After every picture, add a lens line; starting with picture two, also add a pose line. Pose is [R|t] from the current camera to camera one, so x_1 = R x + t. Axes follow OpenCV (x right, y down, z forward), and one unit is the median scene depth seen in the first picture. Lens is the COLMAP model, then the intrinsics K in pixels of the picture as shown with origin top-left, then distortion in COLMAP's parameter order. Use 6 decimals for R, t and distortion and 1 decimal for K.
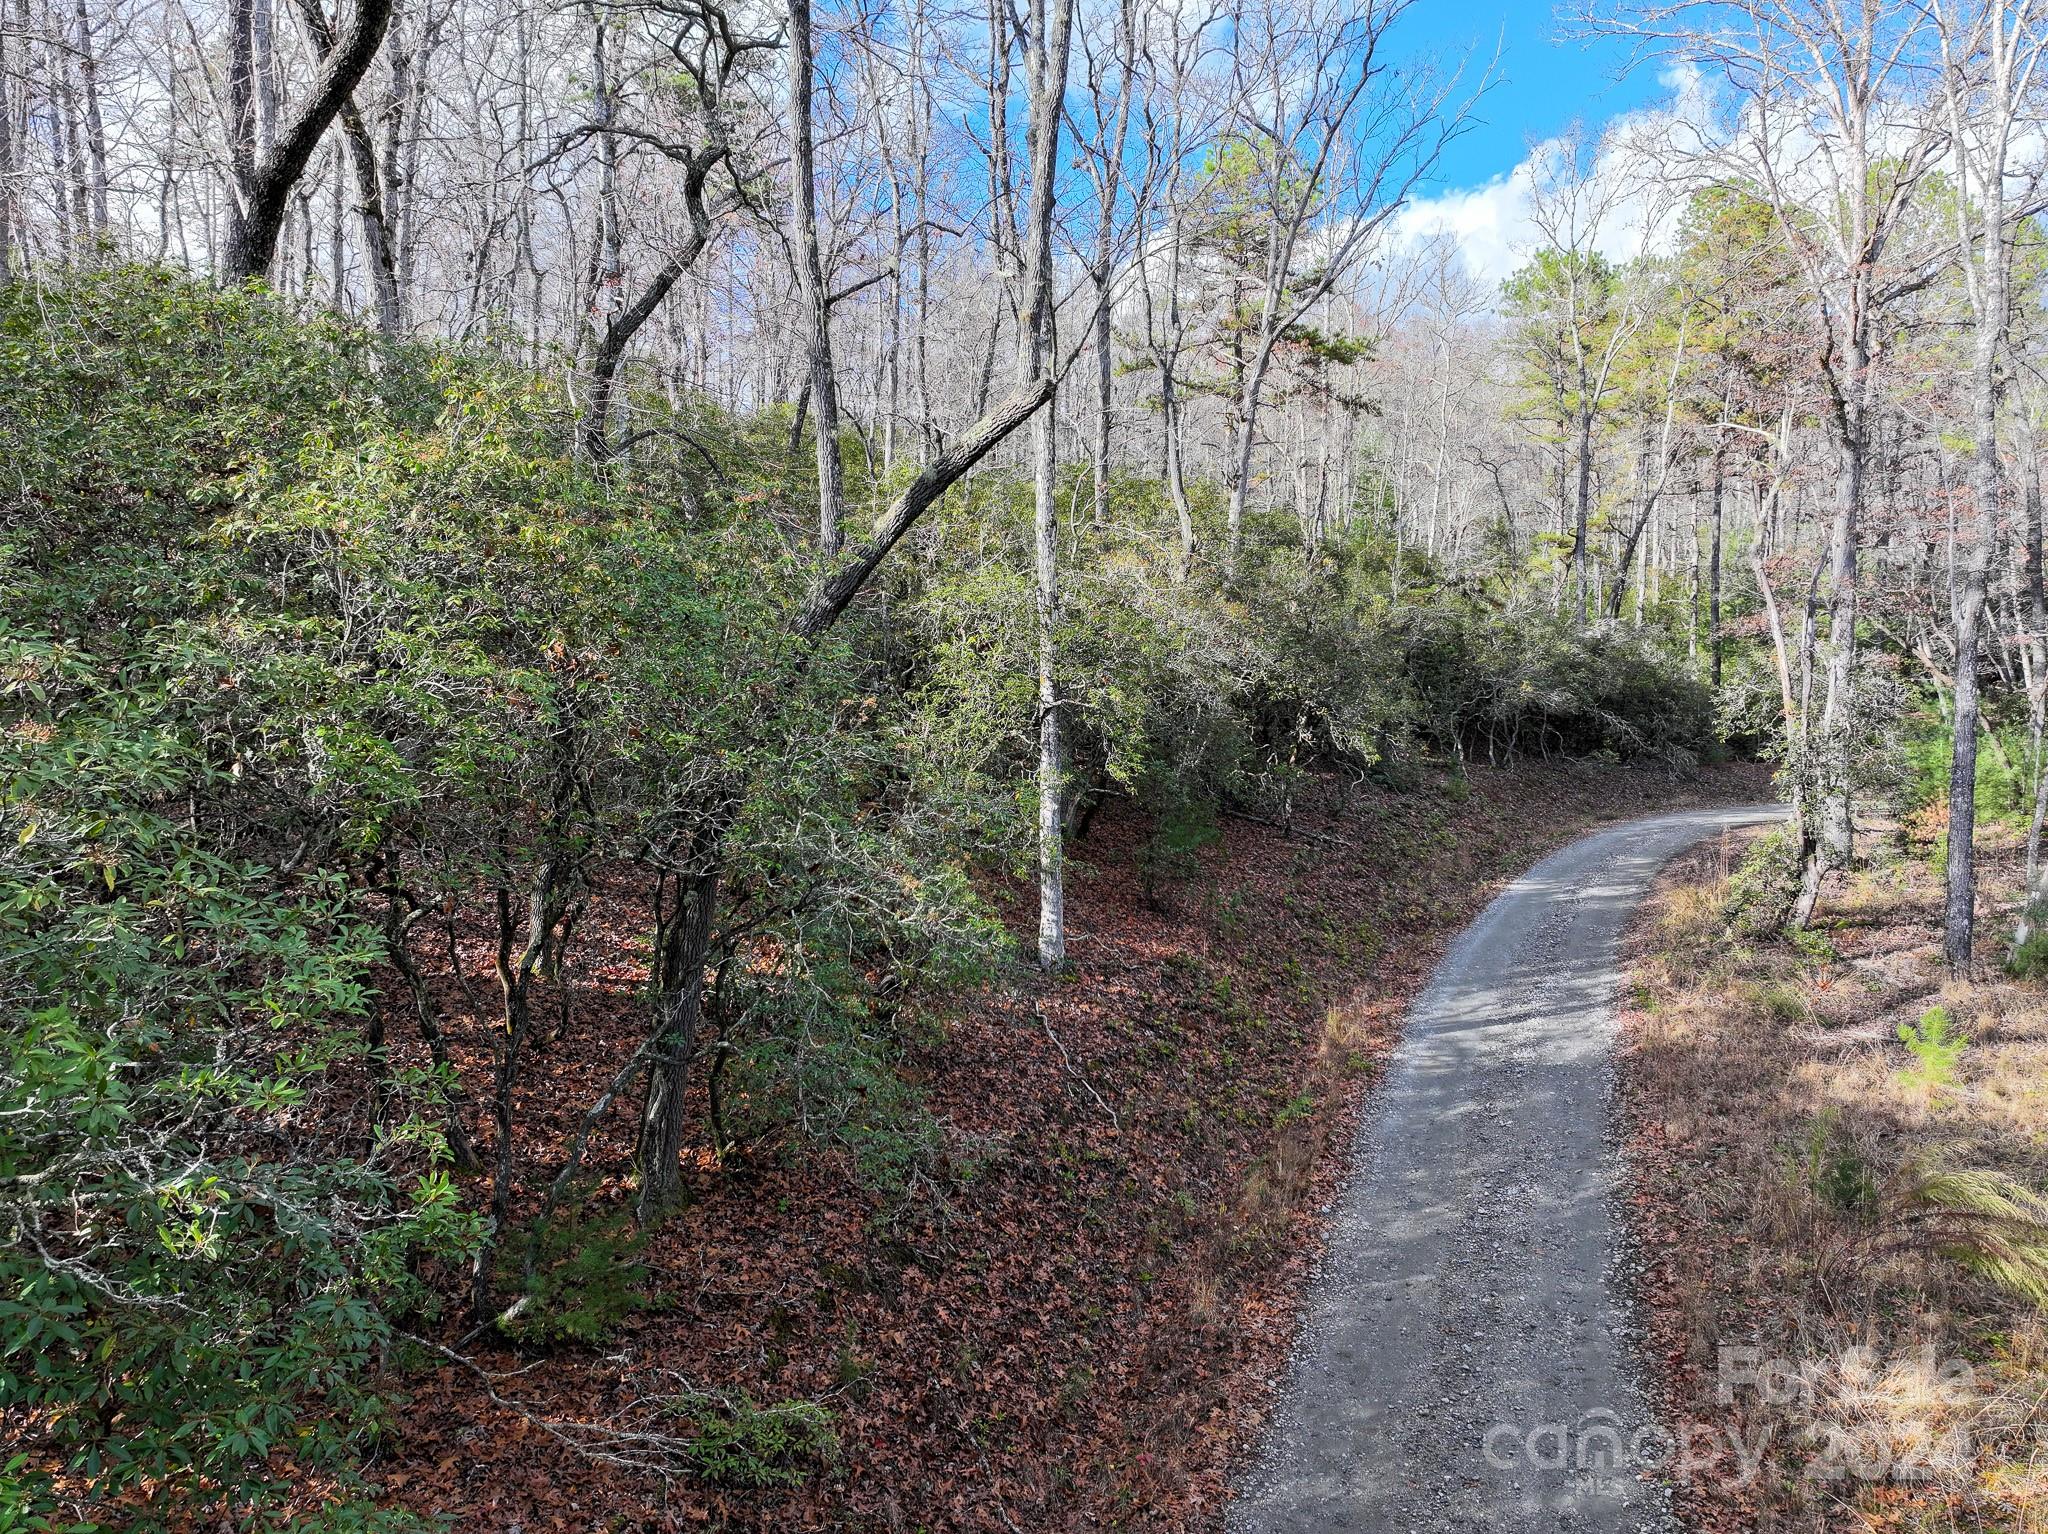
lens RADIAL K [[1442.6, 0, 1016.9], [0, 1442.6, 763.0], [0, 0, 1]] dist [-0.006573, 0.019881]
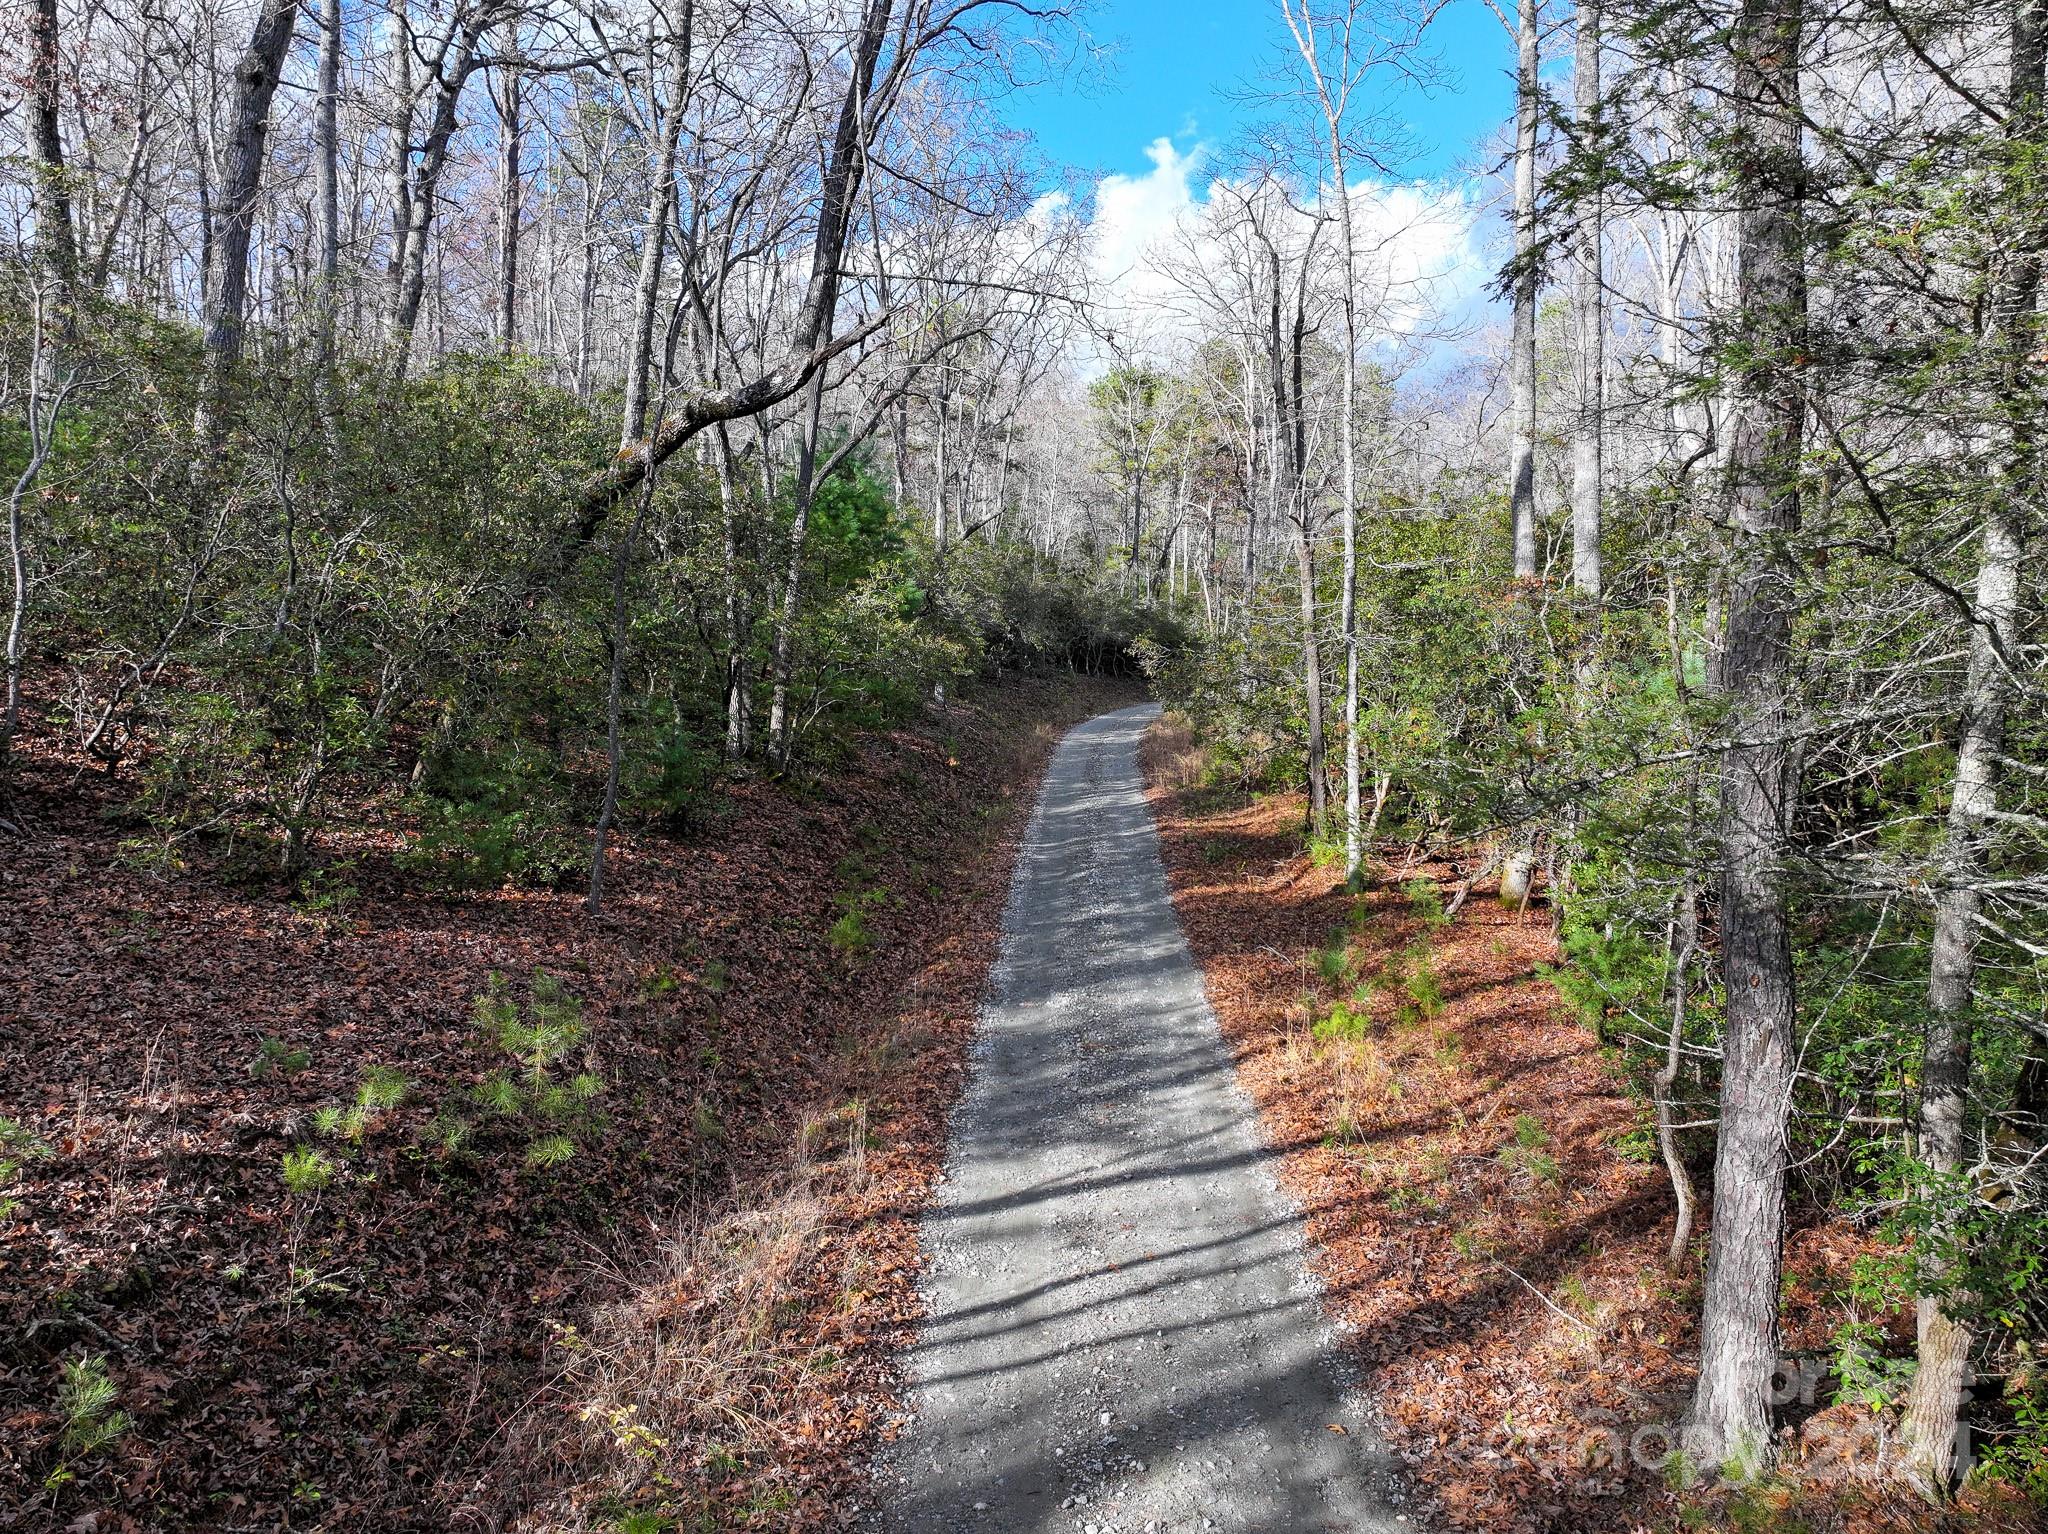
lens RADIAL K [[1442.6, 0, 1024.8], [0, 1442.6, 767.9], [0, 0, 1]] dist [-0.006573, 0.019881]
pose [[0.958504, -0.002413, 0.285068, -0.196256], [0.001429, 0.999992, 0.003662, 0.085509], [-0.285075, -0.003103, 0.958500, -0.531634]]
